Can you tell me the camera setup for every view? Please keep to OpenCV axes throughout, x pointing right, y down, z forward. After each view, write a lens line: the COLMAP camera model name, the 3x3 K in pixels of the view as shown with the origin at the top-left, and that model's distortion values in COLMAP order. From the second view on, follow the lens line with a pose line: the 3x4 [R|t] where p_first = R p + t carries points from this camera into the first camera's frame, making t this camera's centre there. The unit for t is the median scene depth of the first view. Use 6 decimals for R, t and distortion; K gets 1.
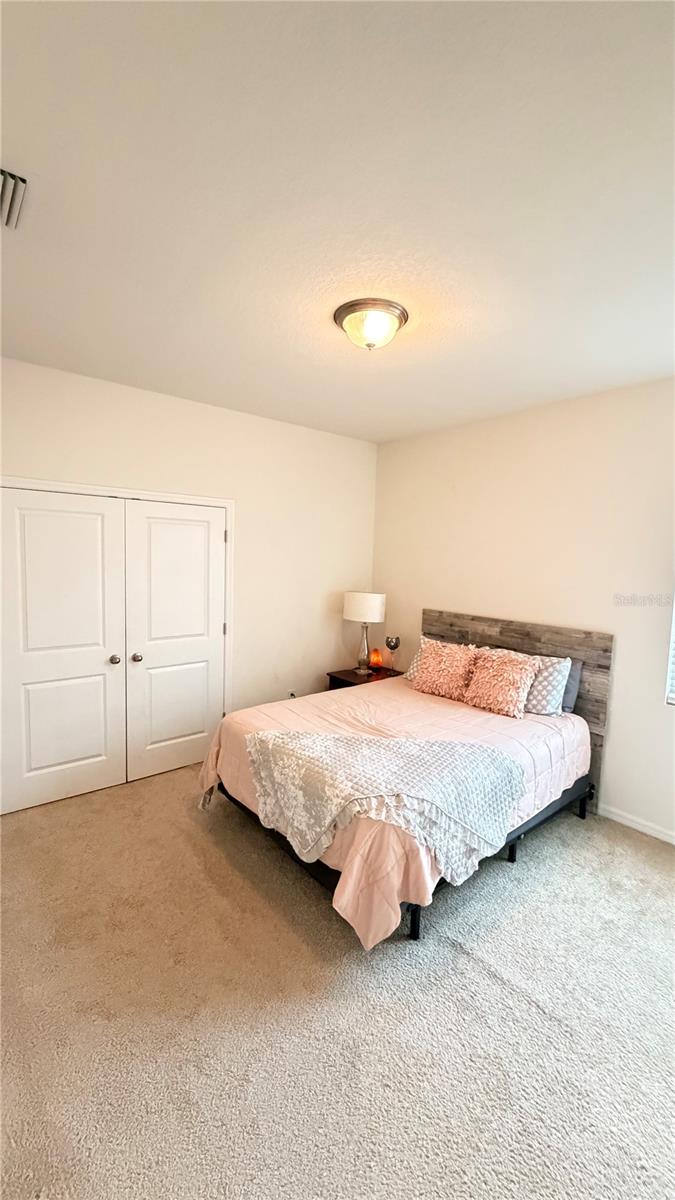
lens RADIAL K [[478.0, 0, 337.2], [0, 478.0, 594.5], [0, 0, 1]] dist [0.001753, 0.000288]
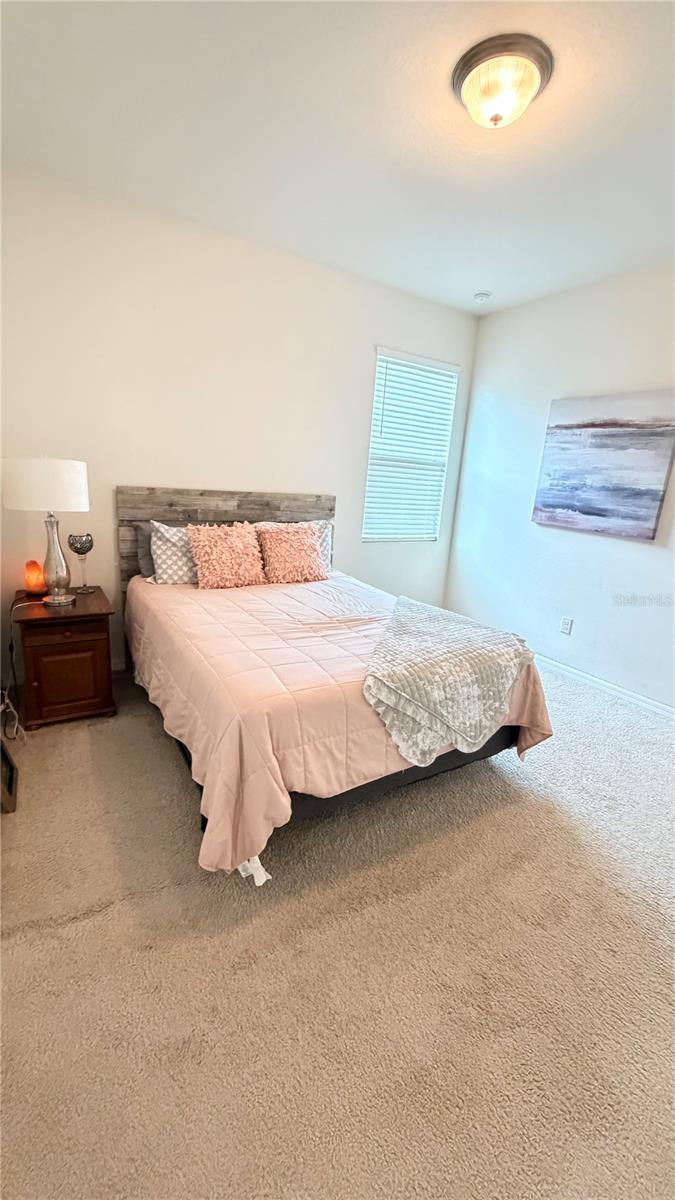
lens RADIAL K [[478.0, 0, 331.8], [0, 478.0, 597.9], [0, 0, 1]] dist [0.001753, 0.000288]
pose [[0.147702, -0.258750, 0.954585, -0.574137], [0.021408, 0.965781, 0.258473, 0.017666], [-0.988800, -0.017741, 0.148188, 0.718207]]
